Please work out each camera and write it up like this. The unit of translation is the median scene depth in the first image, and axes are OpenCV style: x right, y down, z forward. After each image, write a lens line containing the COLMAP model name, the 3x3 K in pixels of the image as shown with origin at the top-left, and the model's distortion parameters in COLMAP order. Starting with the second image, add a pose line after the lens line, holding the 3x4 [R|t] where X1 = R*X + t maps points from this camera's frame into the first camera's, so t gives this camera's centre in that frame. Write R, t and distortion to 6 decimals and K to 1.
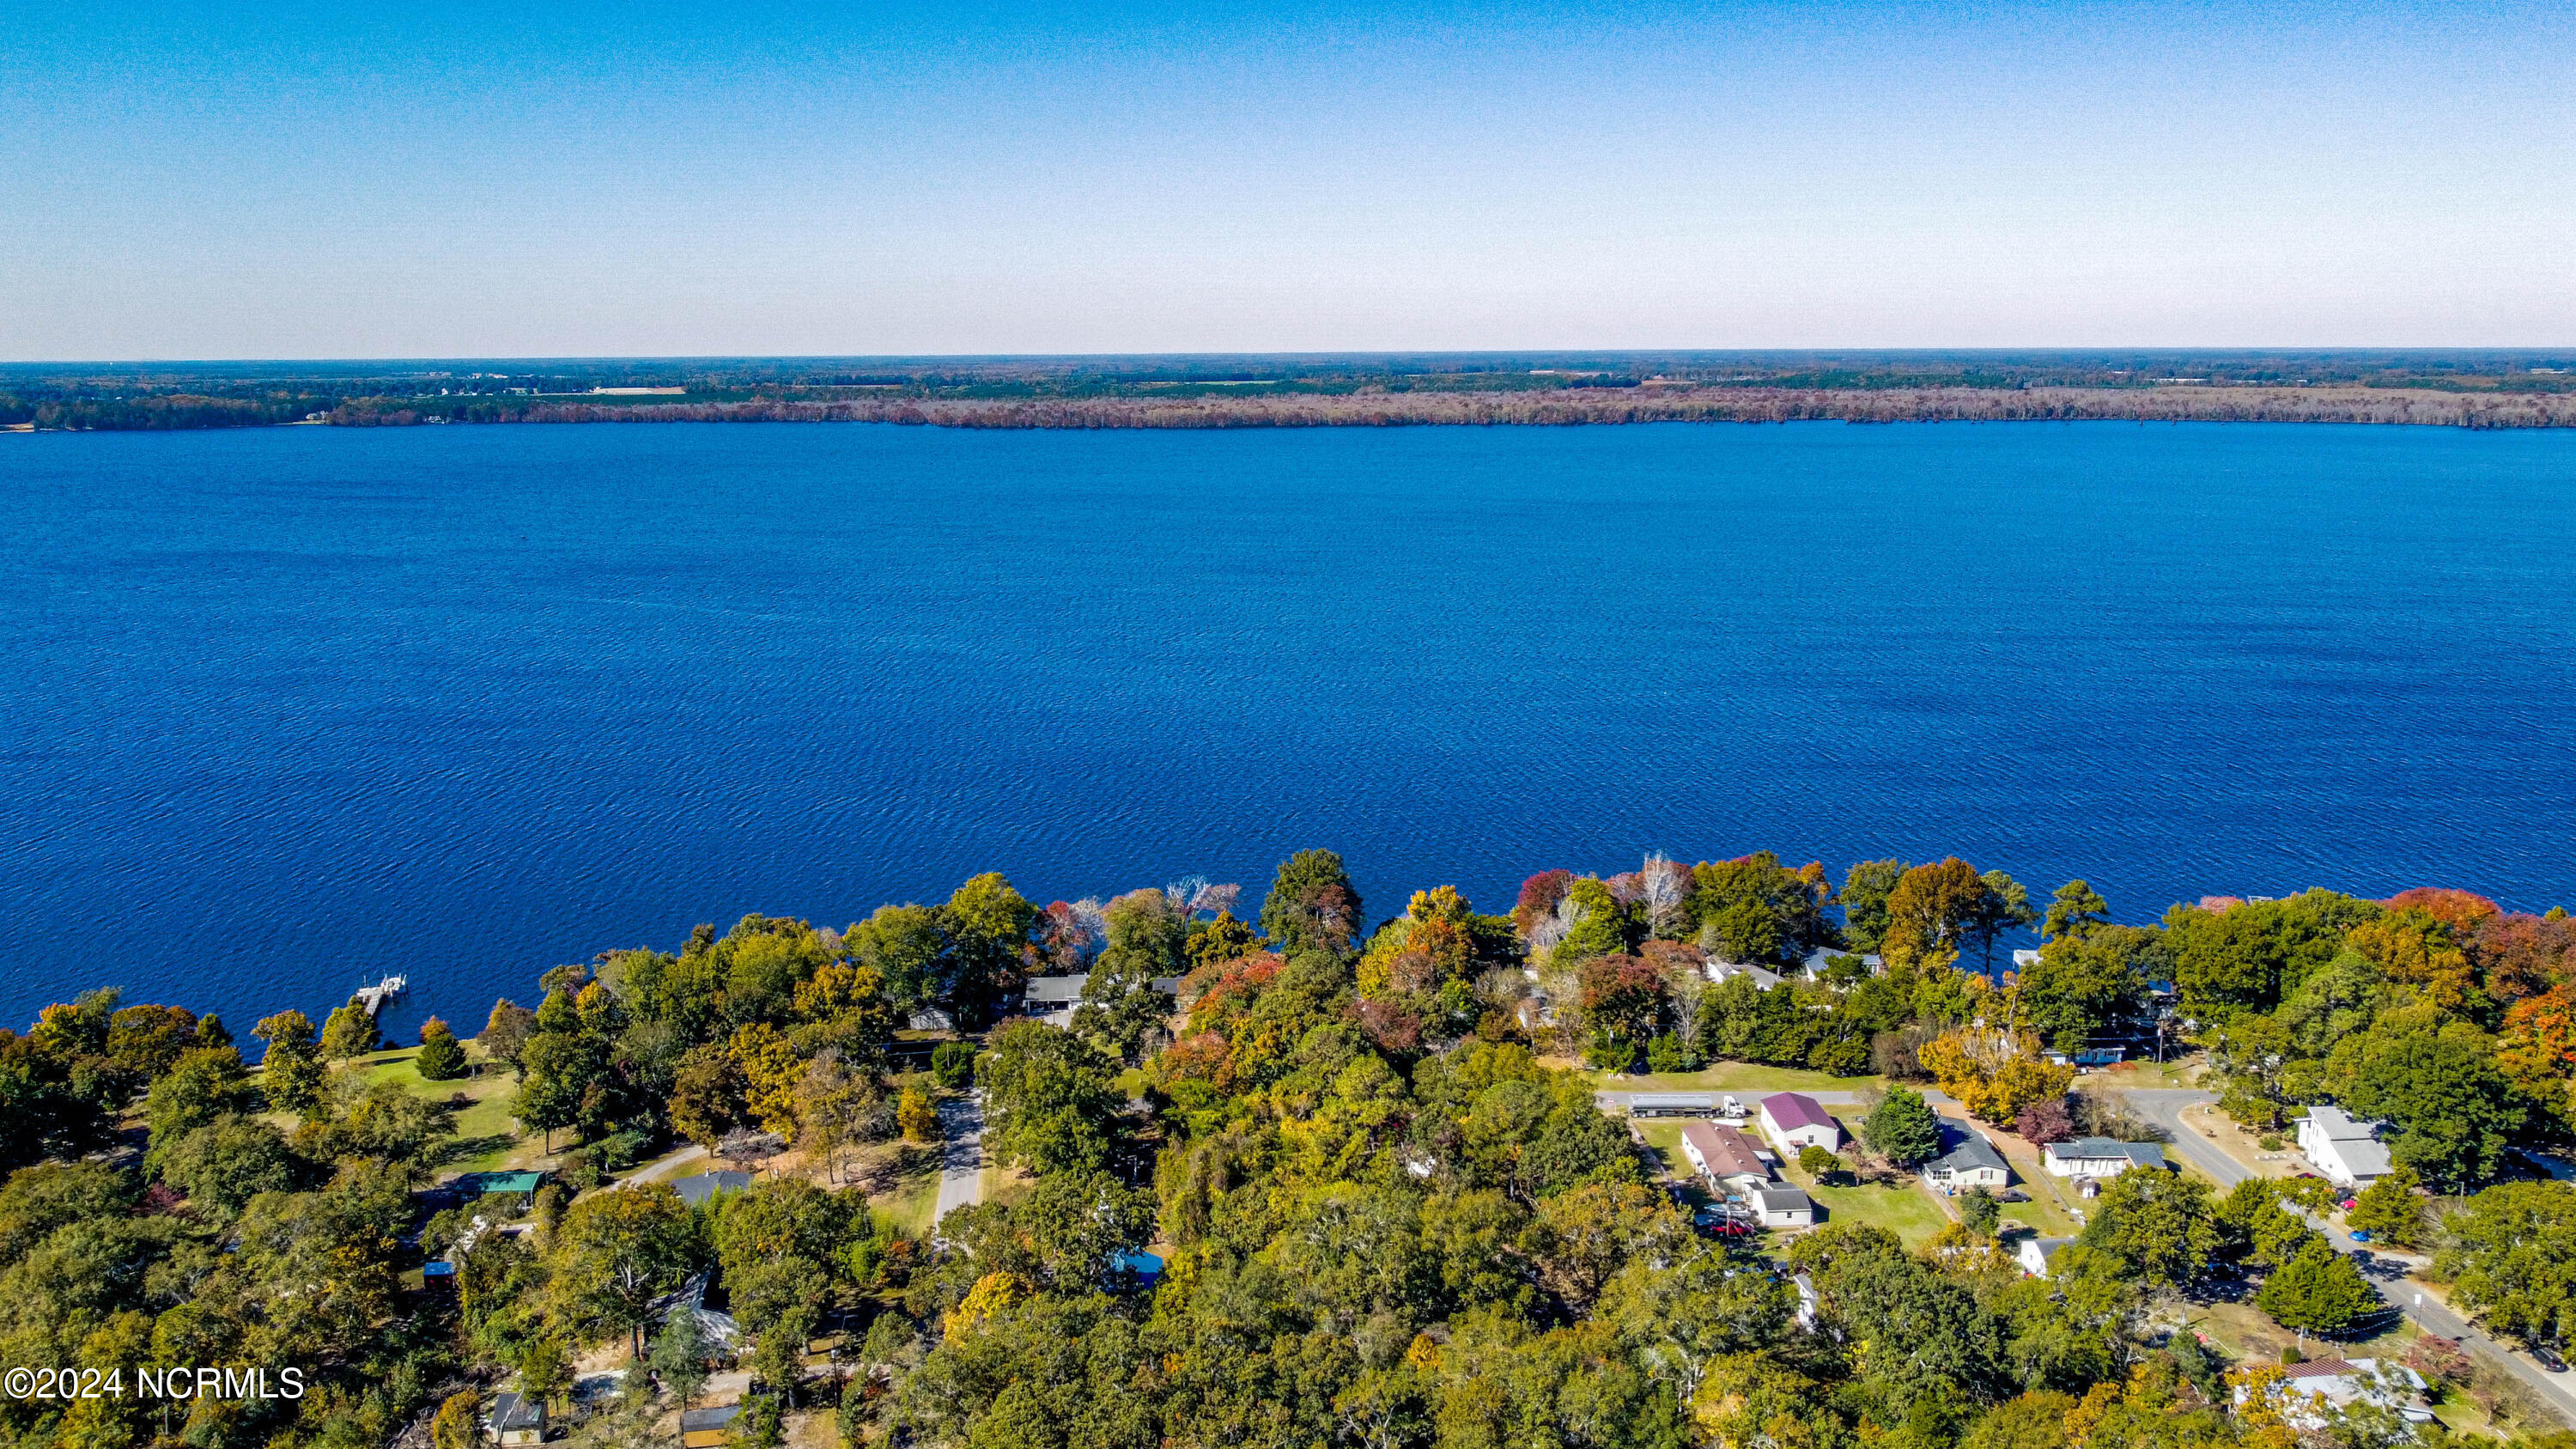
lens RADIAL K [[1964.5, 0, 1276.3], [0, 1964.5, 740.7], [0, 0, 1]] dist [0.002383, -0.007955]
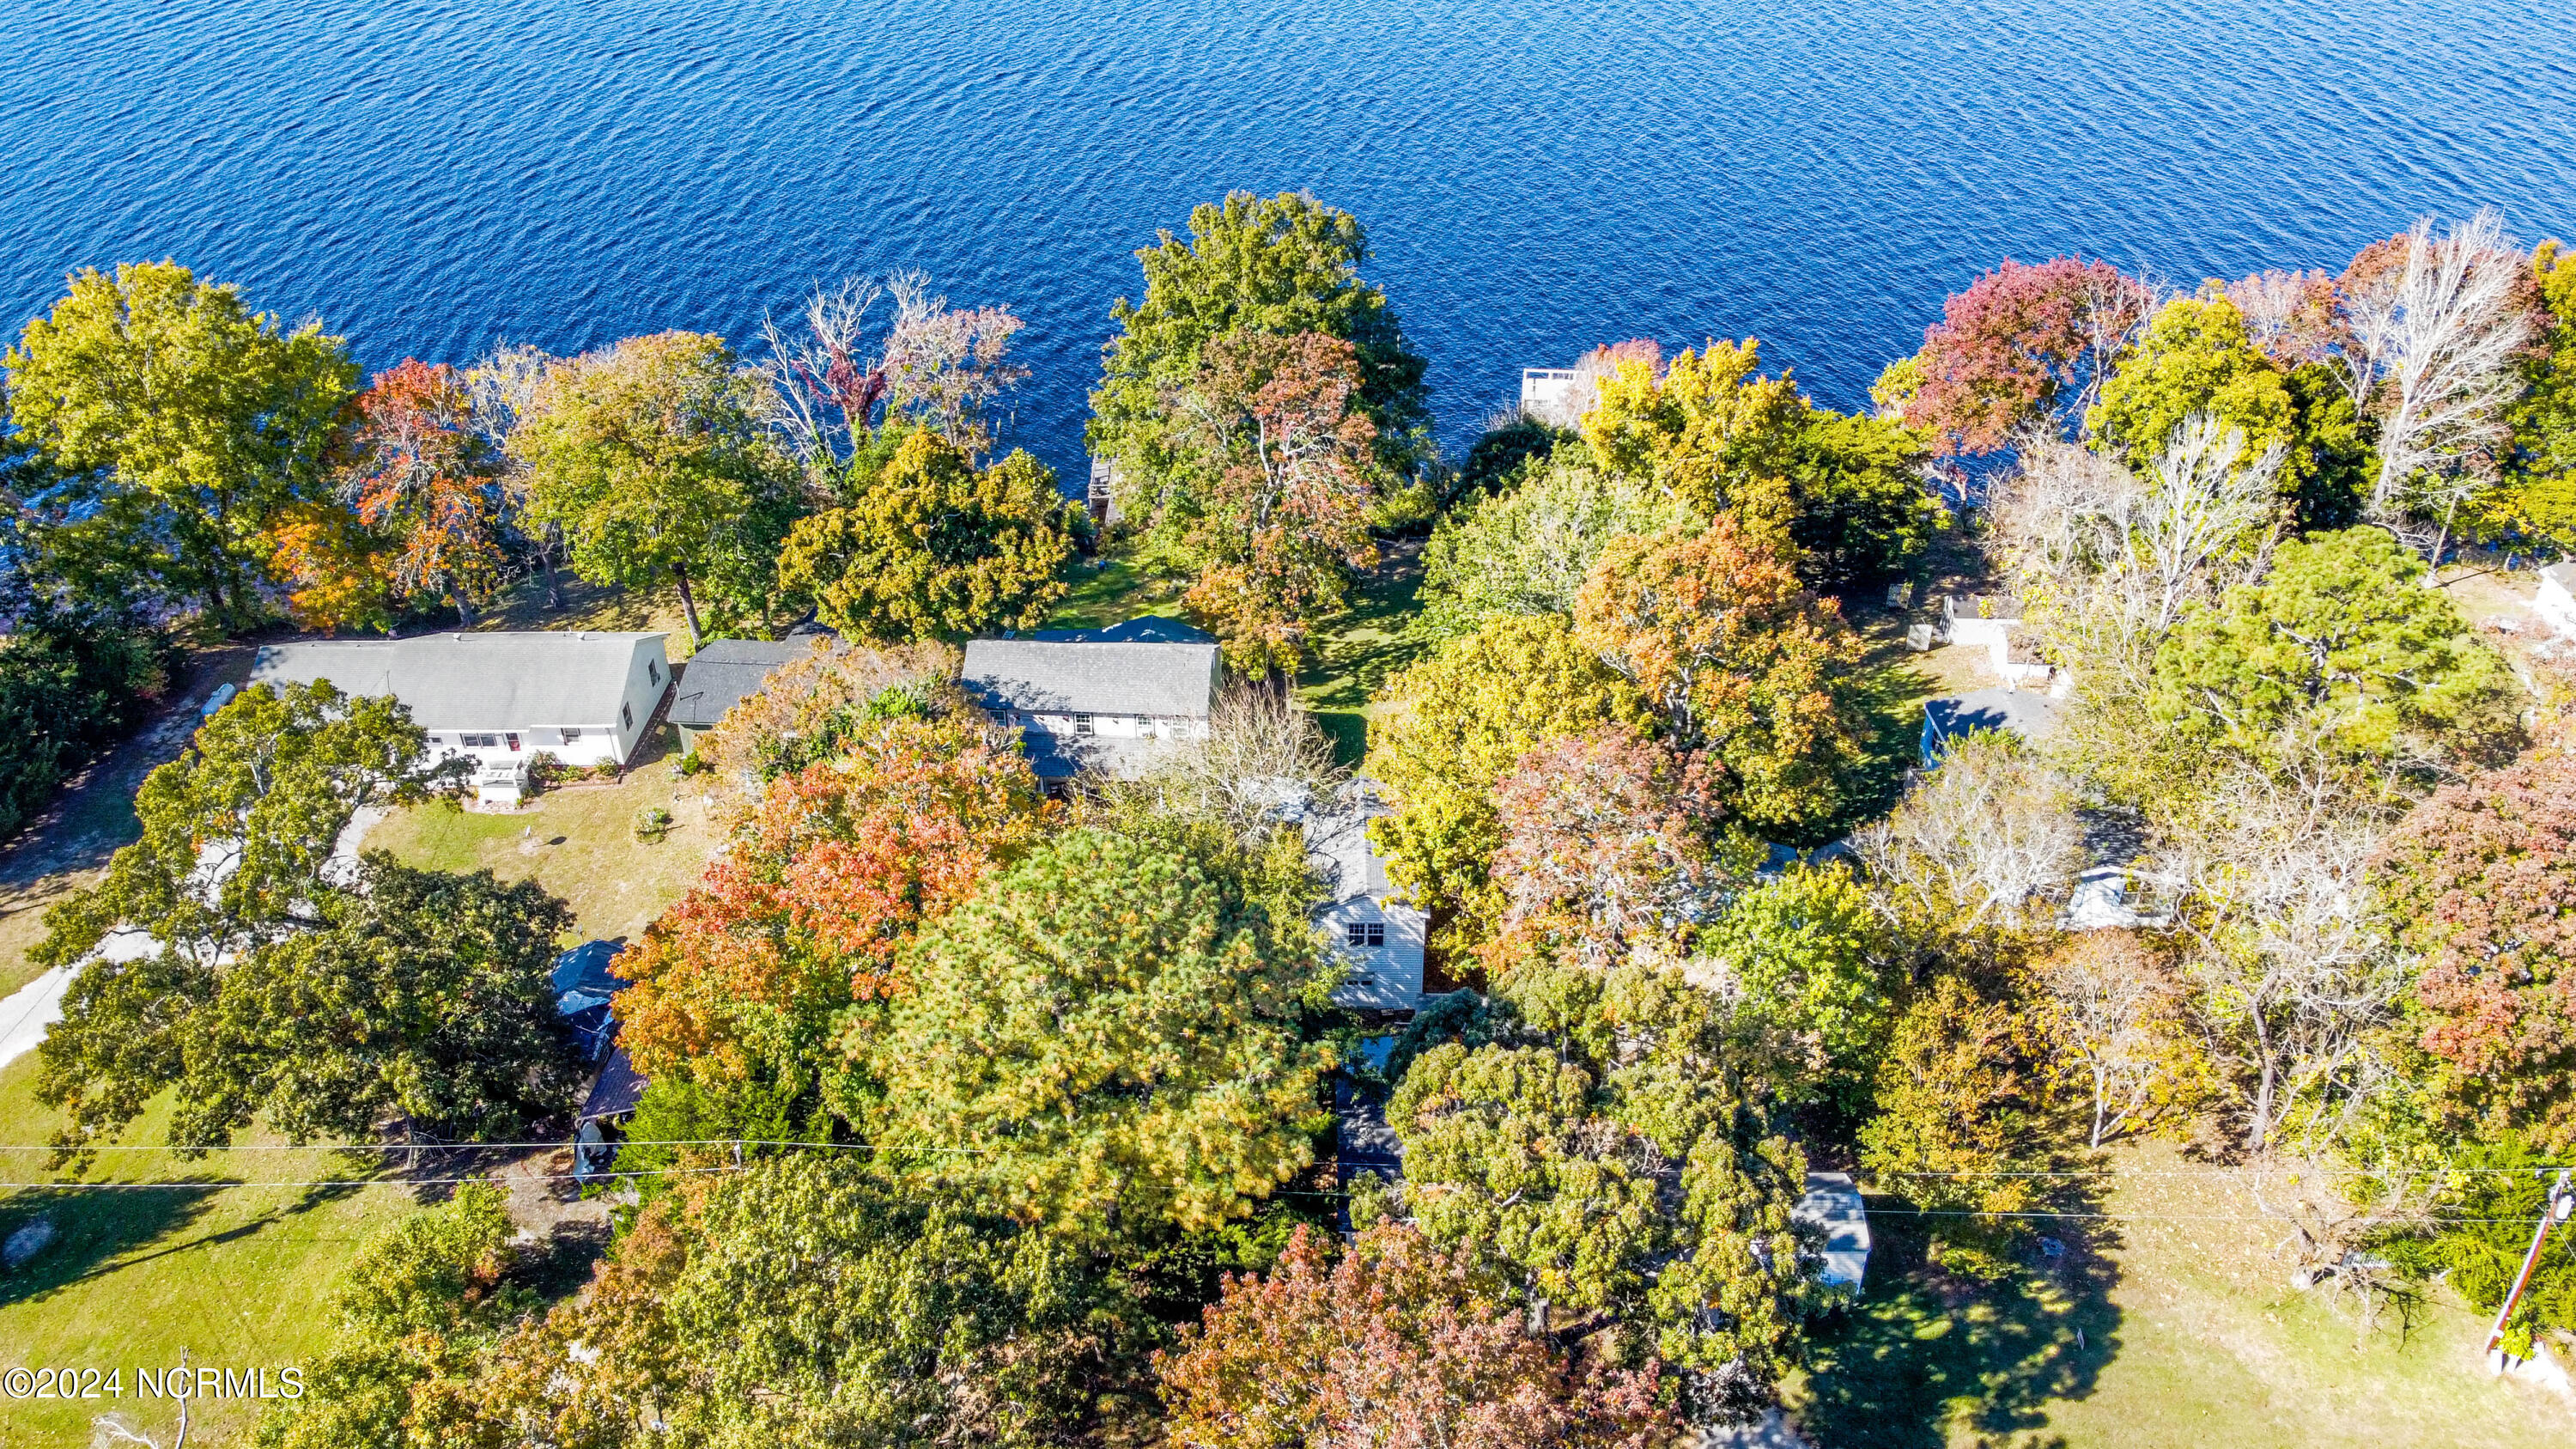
lens RADIAL K [[1964.5, 0, 1221.6], [0, 1964.5, 754.5], [0, 0, 1]] dist [0.002383, -0.007955]
pose [[0.996418, 0.038353, -0.075368, 0.041482], [-0.008120, 0.930515, 0.366164, 0.029357], [0.084175, -0.364241, 0.927493, 0.780998]]
